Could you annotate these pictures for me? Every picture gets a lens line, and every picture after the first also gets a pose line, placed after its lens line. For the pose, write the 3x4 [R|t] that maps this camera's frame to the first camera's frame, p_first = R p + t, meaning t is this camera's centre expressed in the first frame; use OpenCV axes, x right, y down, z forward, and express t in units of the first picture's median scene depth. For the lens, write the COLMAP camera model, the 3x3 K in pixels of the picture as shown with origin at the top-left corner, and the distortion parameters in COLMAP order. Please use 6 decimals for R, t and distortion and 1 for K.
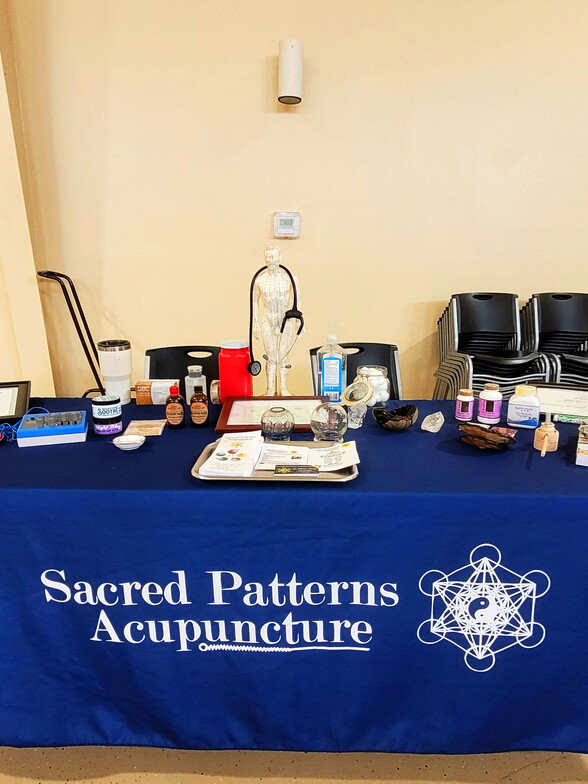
lens RADIAL K [[479.2, 0, 294.0], [0, 479.2, 392.0], [0, 0, 1]] dist [-0.024576, 0.000769]
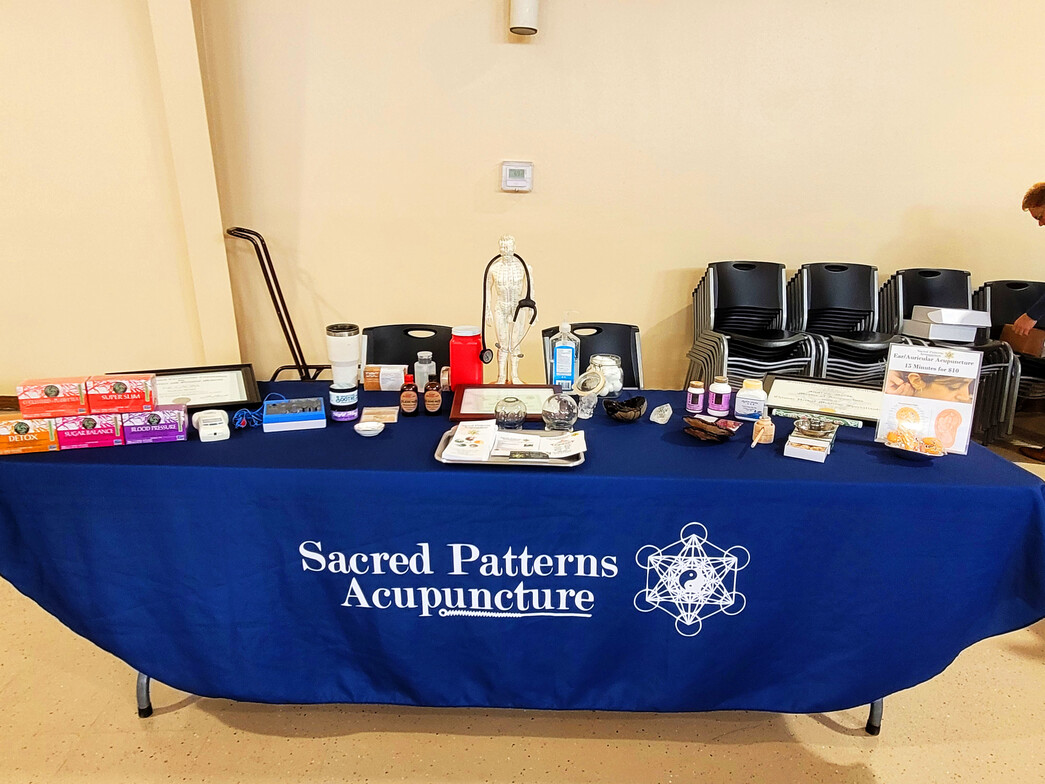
lens RADIAL K [[638.8, 0, 522.5], [0, 638.8, 392.0], [0, 0, 1]] dist [-0.024576, 0.000769]
pose [[0.999859, 0.015627, 0.006085, -0.020479], [-0.015868, 0.999005, 0.041690, -0.044840], [-0.005428, -0.041780, 0.999112, -0.454634]]
